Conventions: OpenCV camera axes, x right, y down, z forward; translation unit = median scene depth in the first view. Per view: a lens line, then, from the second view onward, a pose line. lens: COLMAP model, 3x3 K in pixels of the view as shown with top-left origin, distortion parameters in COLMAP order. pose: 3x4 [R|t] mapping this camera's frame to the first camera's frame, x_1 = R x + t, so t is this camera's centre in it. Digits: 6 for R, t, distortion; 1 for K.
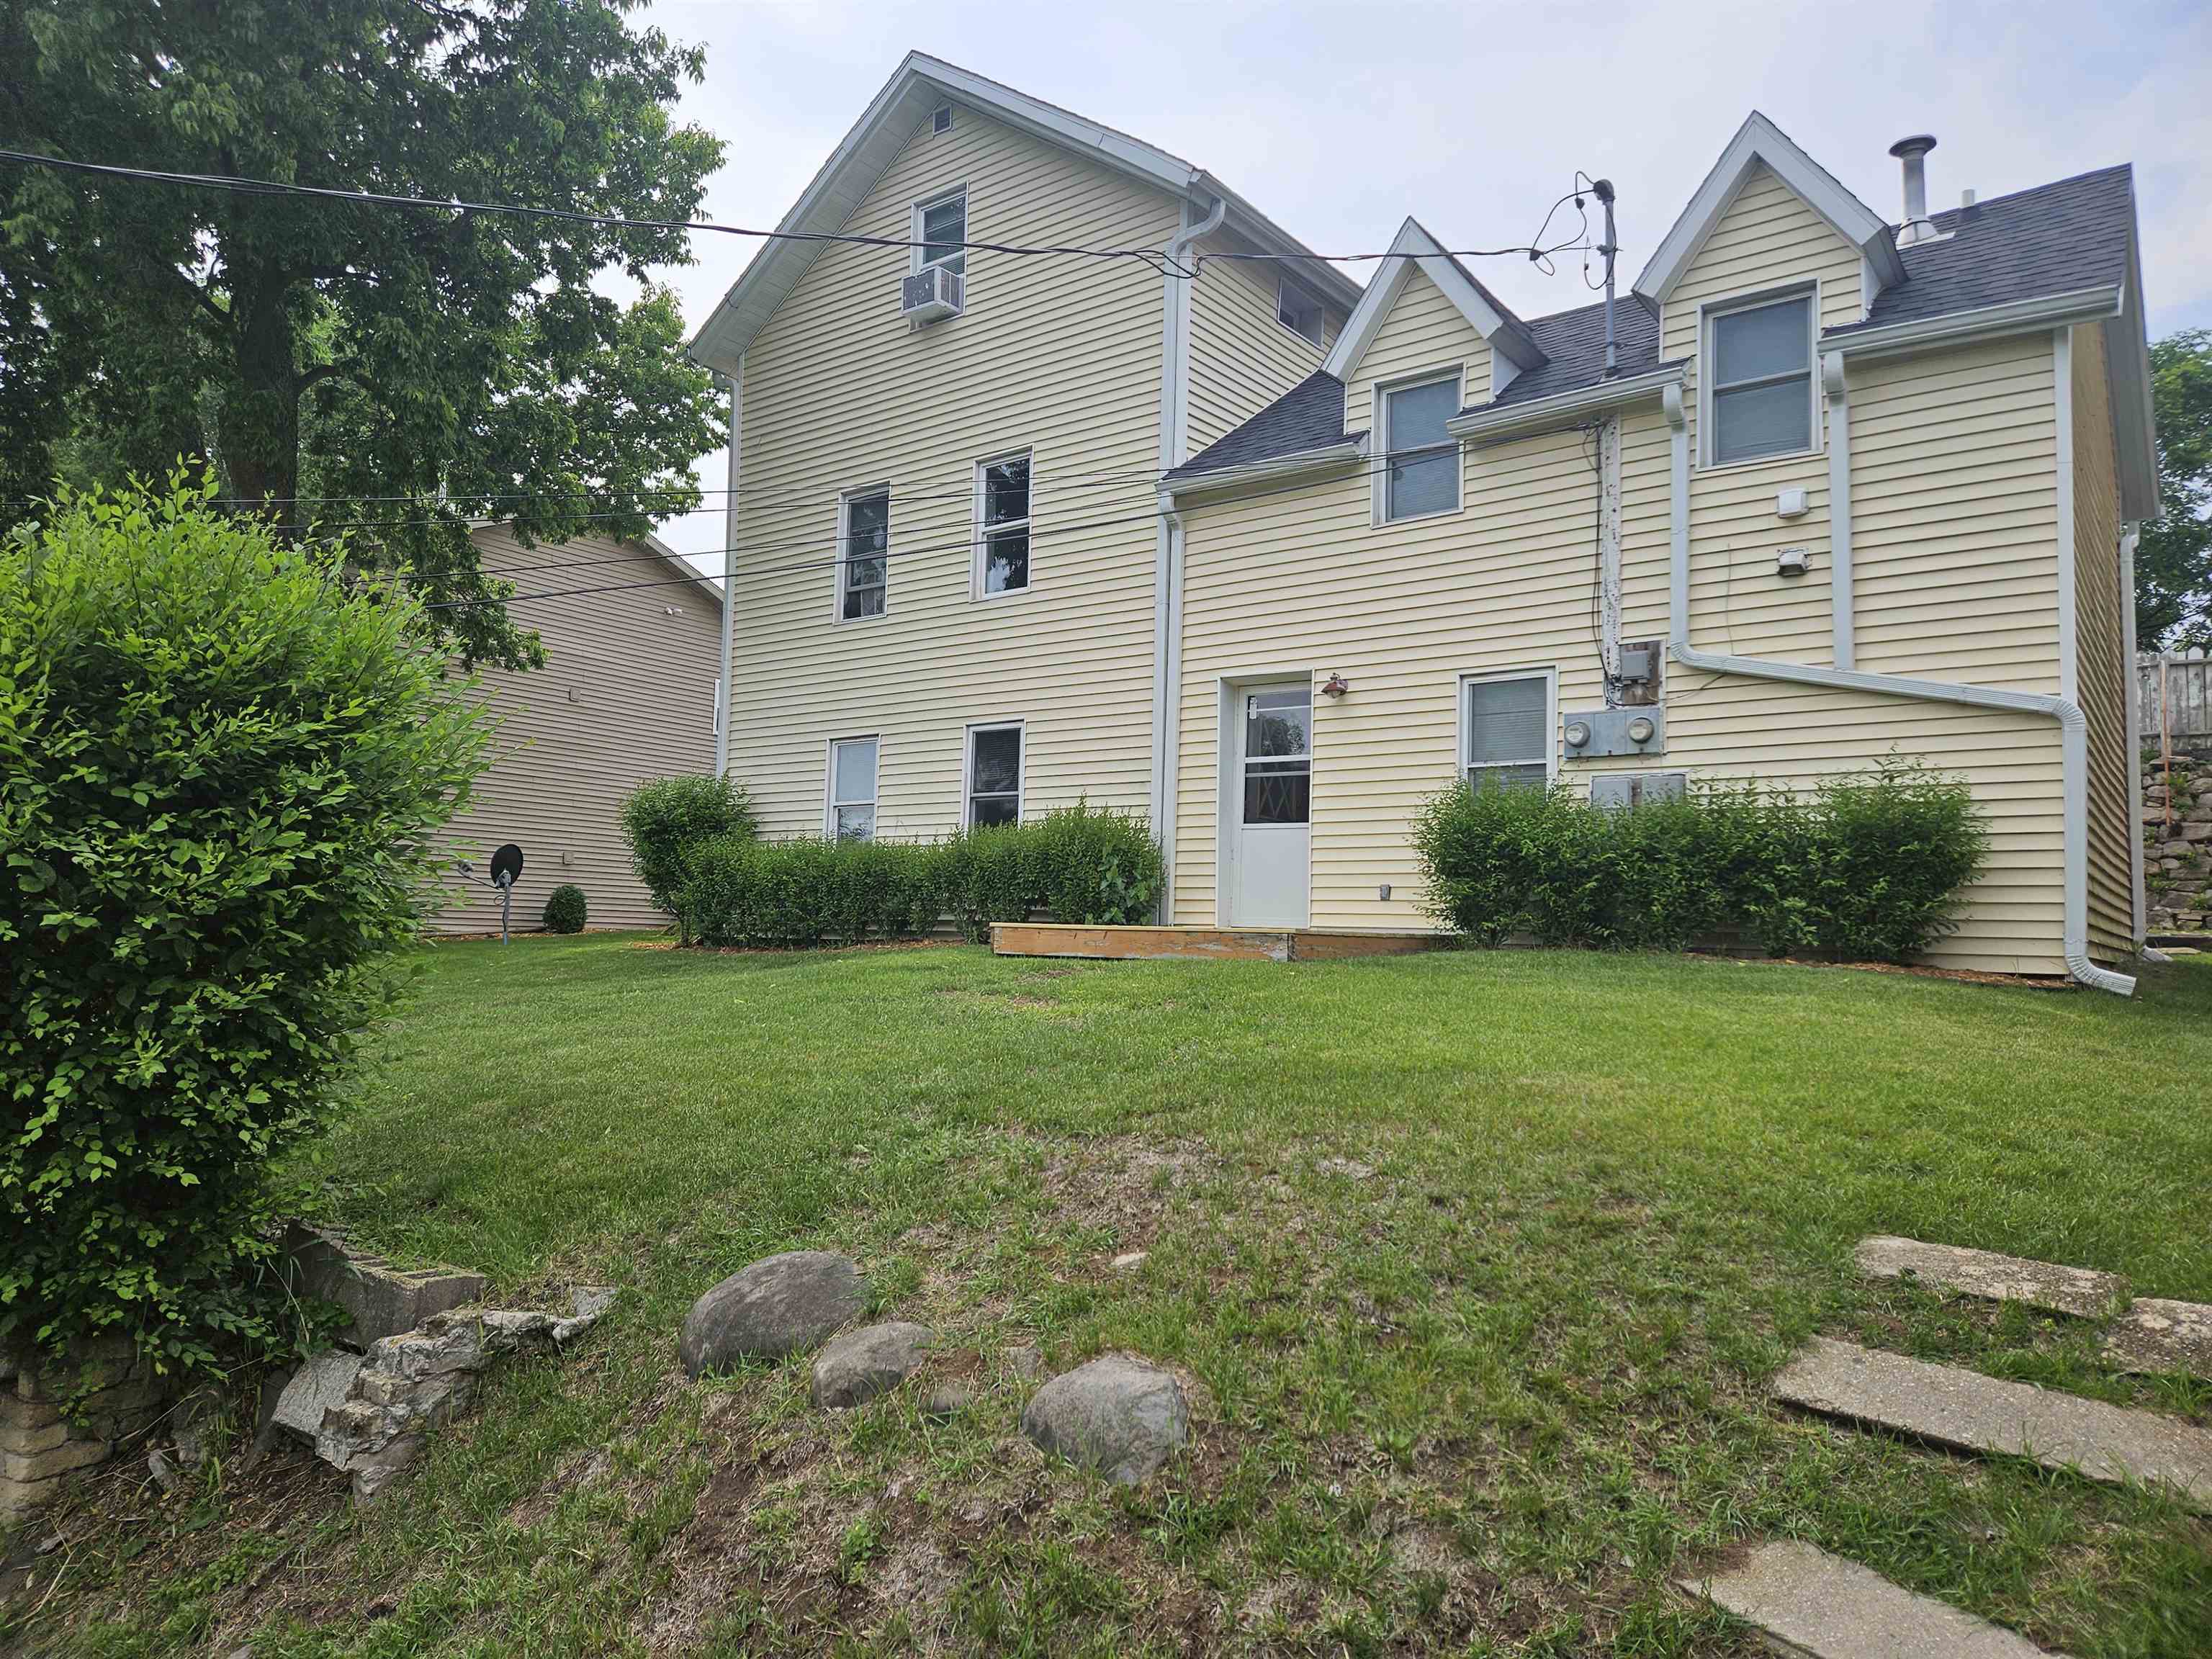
lens RADIAL K [[1469.1, 0, 1112.8], [0, 1469.1, 819.6], [0, 0, 1]] dist [0.089596, -0.077317]
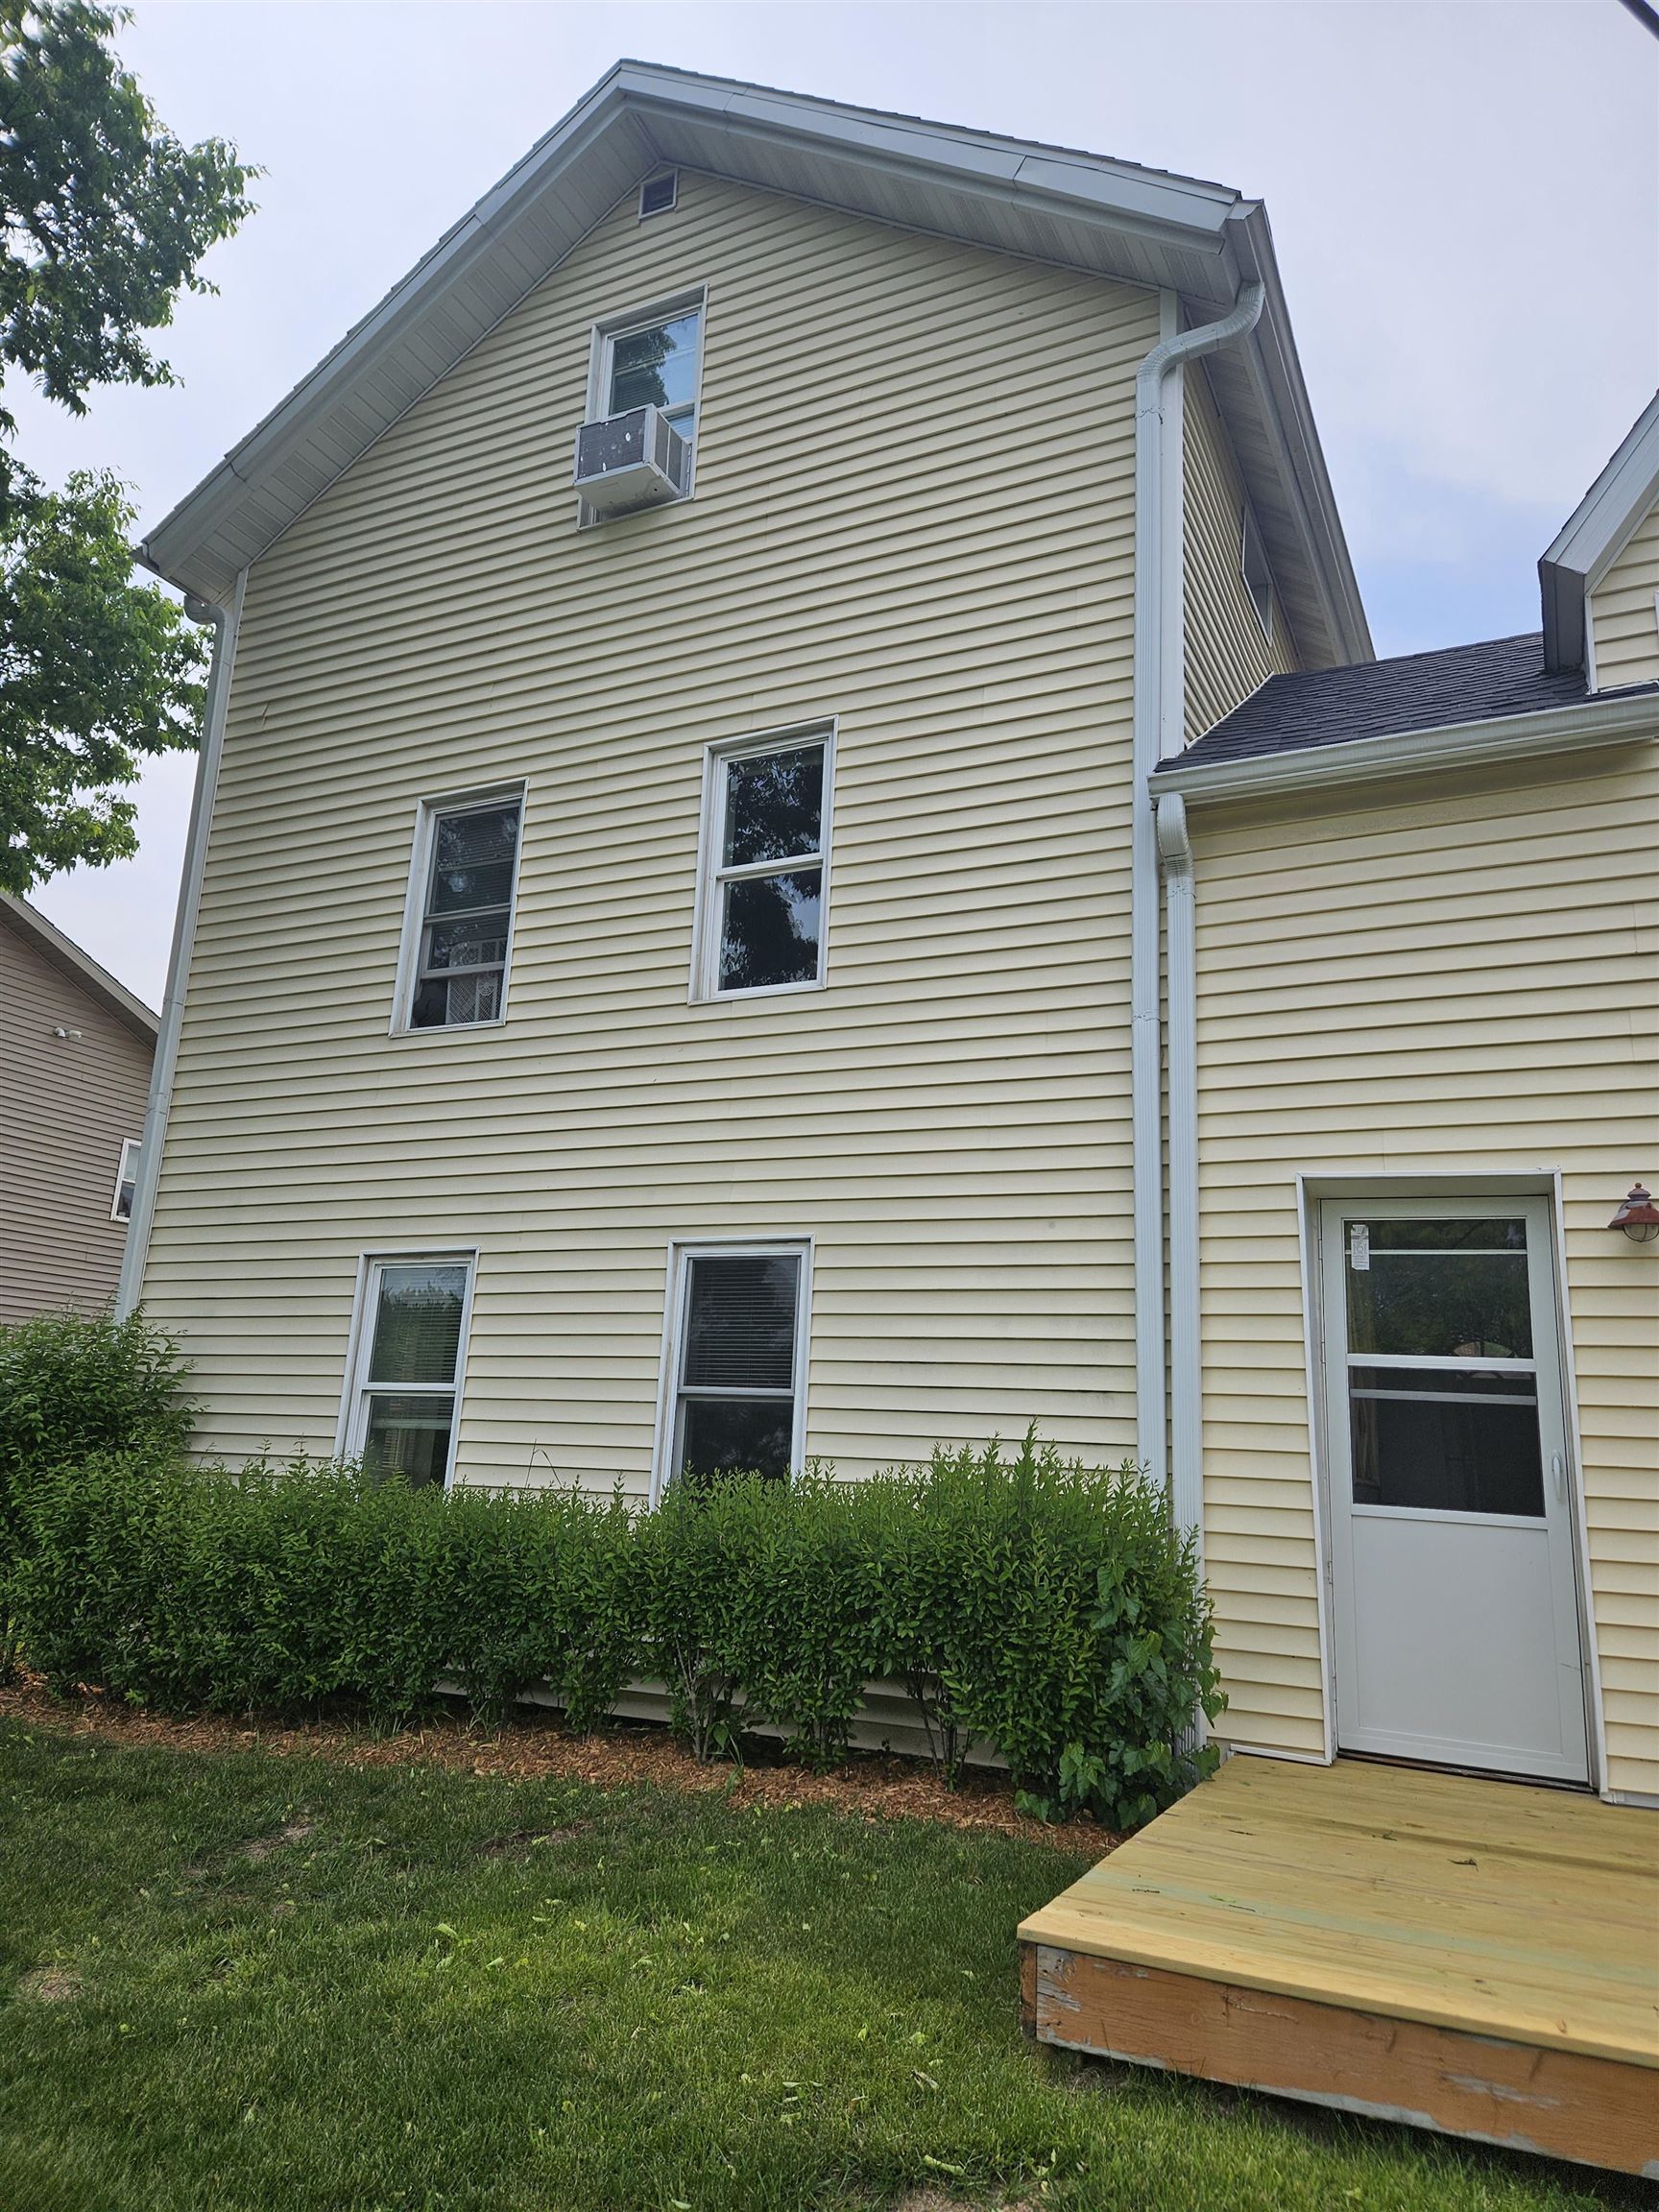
lens RADIAL K [[1469.1, 0, 824.2], [0, 1469.1, 1101.3], [0, 0, 1]] dist [0.089596, -0.077317]
pose [[0.981448, 0.063188, 0.181017, -0.157386], [-0.036380, 0.988354, -0.147762, -0.044322], [-0.188245, 0.138435, 0.972317, 0.552195]]
